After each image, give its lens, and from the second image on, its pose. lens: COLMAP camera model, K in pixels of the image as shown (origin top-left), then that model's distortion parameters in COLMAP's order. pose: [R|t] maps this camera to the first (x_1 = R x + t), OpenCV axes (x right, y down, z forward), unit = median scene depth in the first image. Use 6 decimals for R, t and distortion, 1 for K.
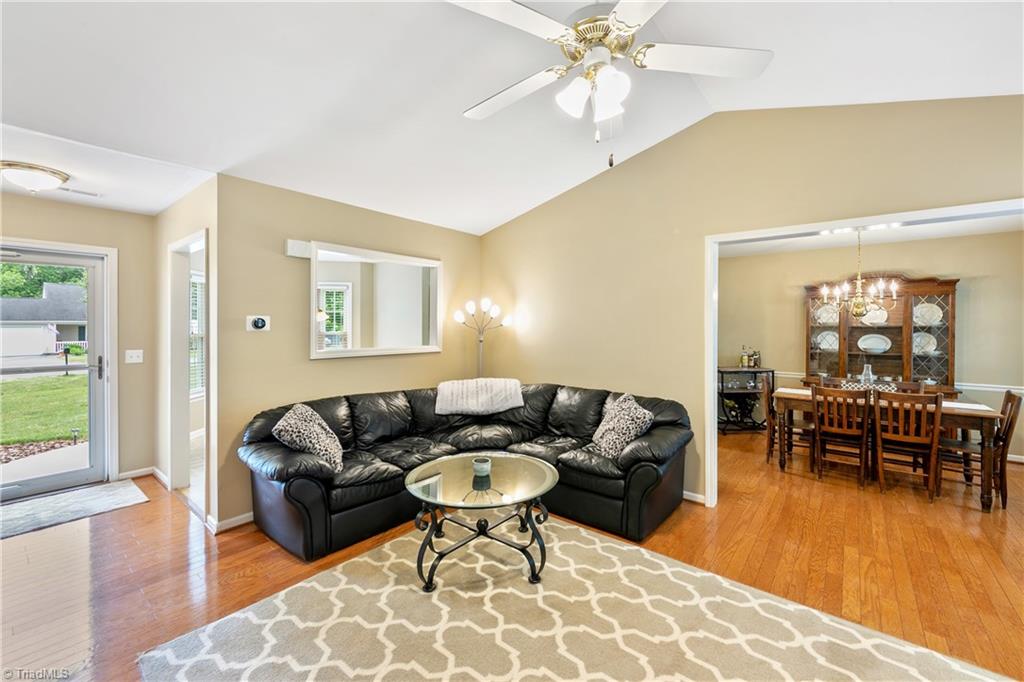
lens RADIAL K [[413.0, 0, 520.2], [0, 413.0, 325.7], [0, 0, 1]] dist [0.007021, -0.002195]
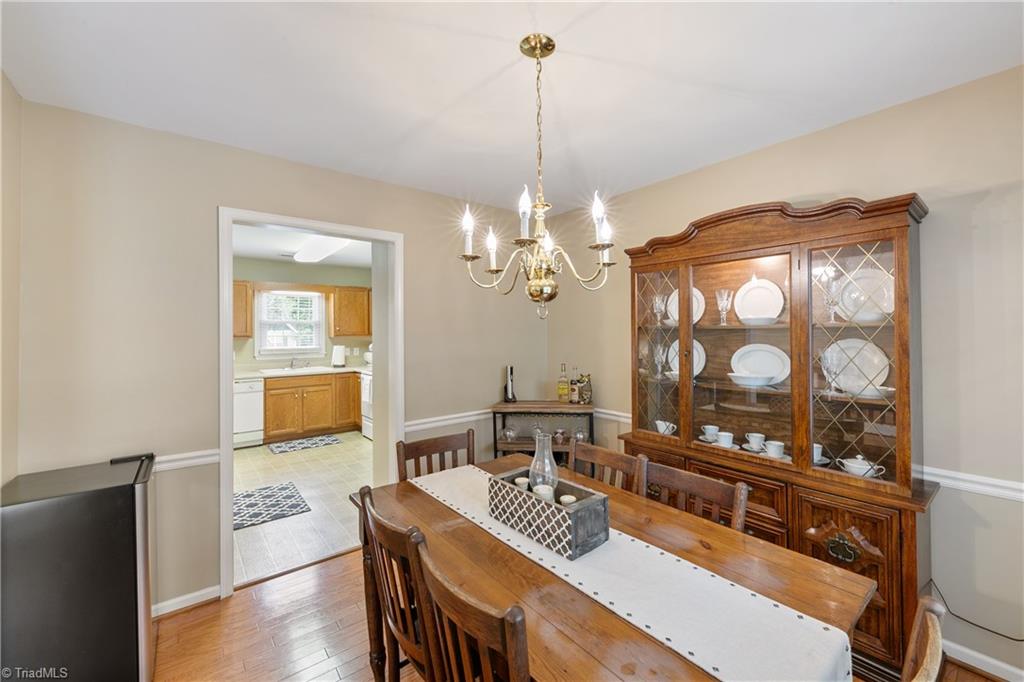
lens RADIAL K [[413.0, 0, 529.1], [0, 413.0, 324.2], [0, 0, 1]] dist [0.007021, -0.002195]
pose [[0.978858, -0.018857, -0.203672, 0.925974], [0.014586, 0.999642, -0.022448, 0.010061], [0.204023, 0.019003, 0.978782, 0.673344]]
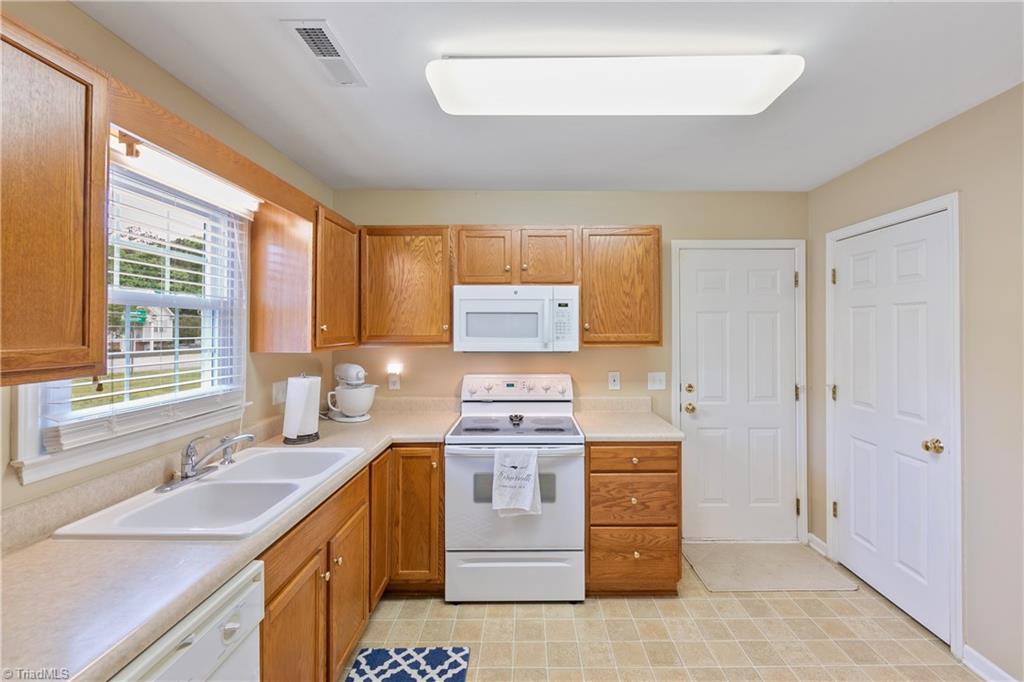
lens RADIAL K [[413.0, 0, 529.2], [0, 413.0, 326.3], [0, 0, 1]] dist [0.007021, -0.002195]
pose [[0.777133, 0.004456, 0.629321, -0.259271], [0.003464, 0.999930, -0.011357, -0.014109], [-0.629327, 0.011006, 0.777063, 1.494842]]
